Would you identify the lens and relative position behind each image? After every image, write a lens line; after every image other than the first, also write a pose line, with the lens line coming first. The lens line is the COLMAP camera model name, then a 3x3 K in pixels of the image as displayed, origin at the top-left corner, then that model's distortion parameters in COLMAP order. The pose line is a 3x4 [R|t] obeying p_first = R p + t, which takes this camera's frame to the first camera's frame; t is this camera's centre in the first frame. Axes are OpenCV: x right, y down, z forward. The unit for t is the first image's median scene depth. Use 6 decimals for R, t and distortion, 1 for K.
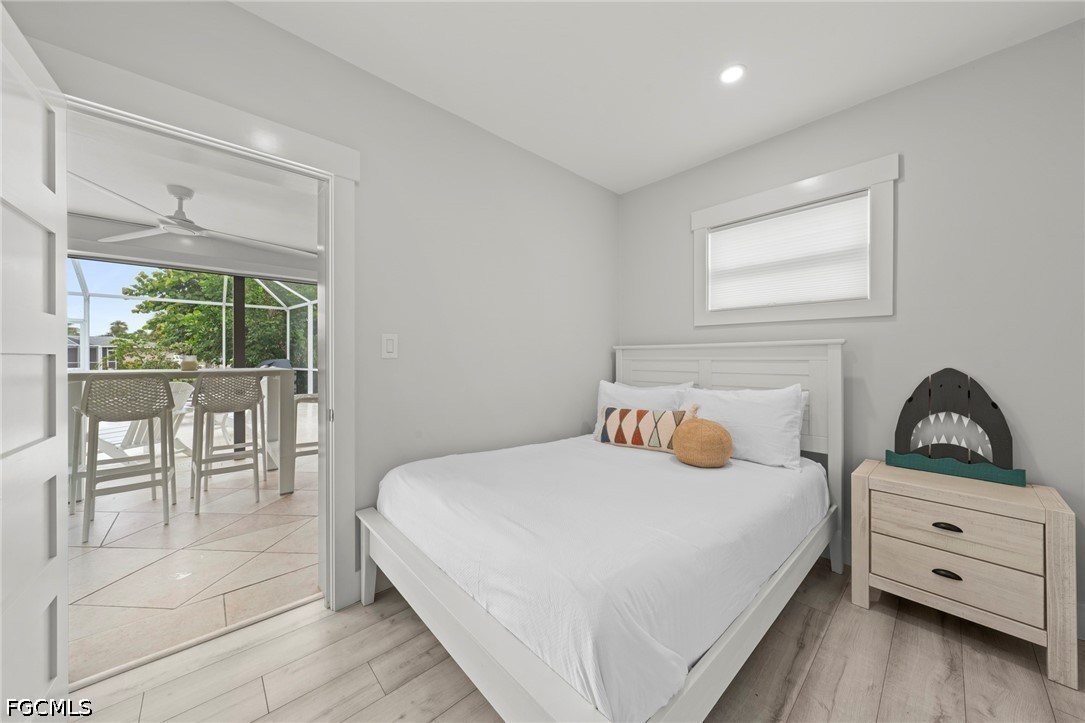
lens RADIAL K [[377.9, 0, 542.8], [0, 377.9, 359.8], [0, 0, 1]] dist [-0.002075, -0.000143]
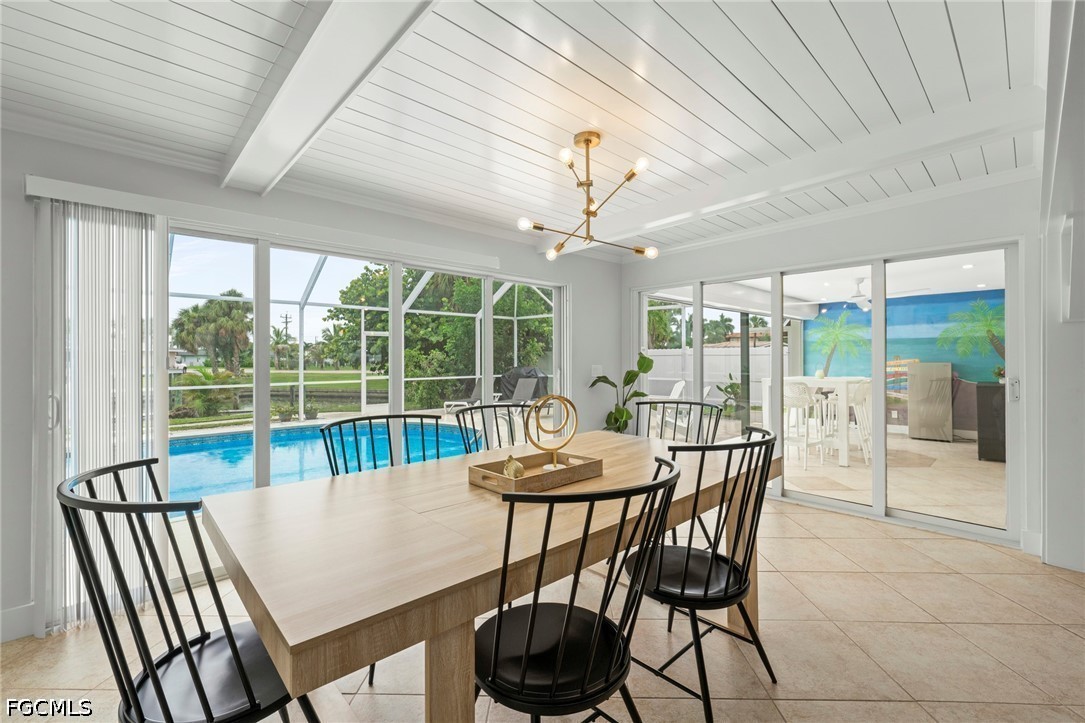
lens RADIAL K [[465.6, 0, 541.7], [0, 465.6, 353.7], [0, 0, 1]] dist [0.002855, 0.000393]
pose [[0.999878, -0.003534, 0.015227, -0.581113], [0.003787, 0.999855, -0.016606, -0.014234], [-0.015166, 0.016661, 0.999746, -0.277986]]
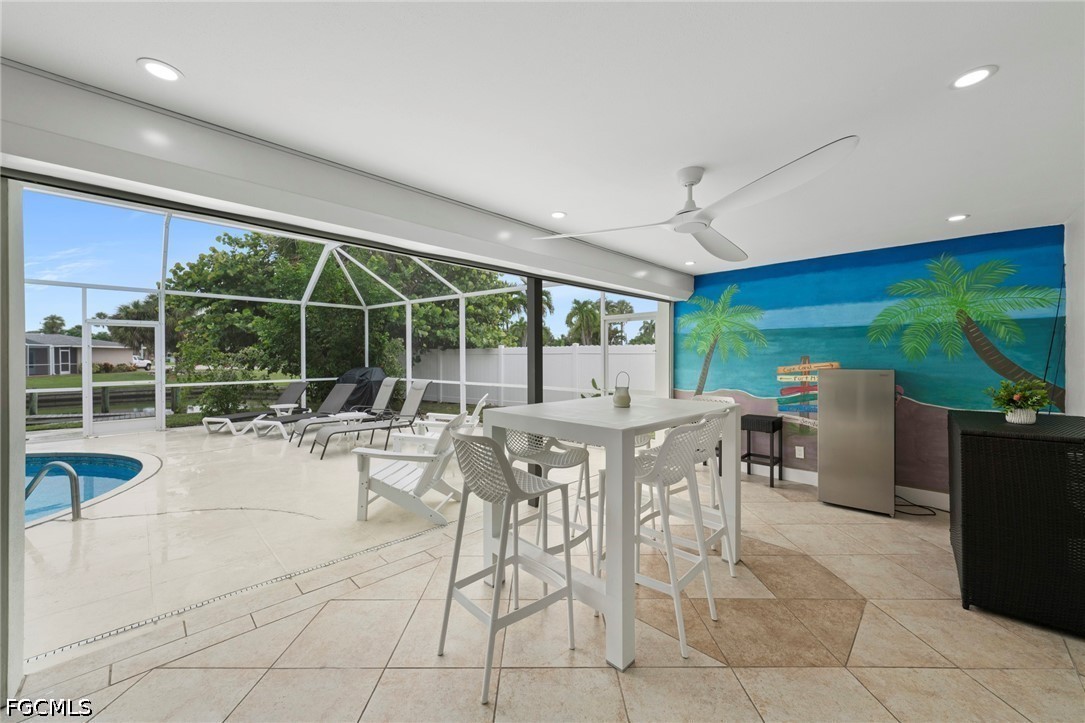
lens RADIAL K [[411.9, 0, 539.3], [0, 411.9, 358.3], [0, 0, 1]] dist [-0.000250, 0.000114]
pose [[0.998939, 0.000512, 0.046058, -0.303572], [-0.000423, 0.999998, -0.001941, -0.018049], [-0.046059, 0.001919, 0.998937, 0.041533]]
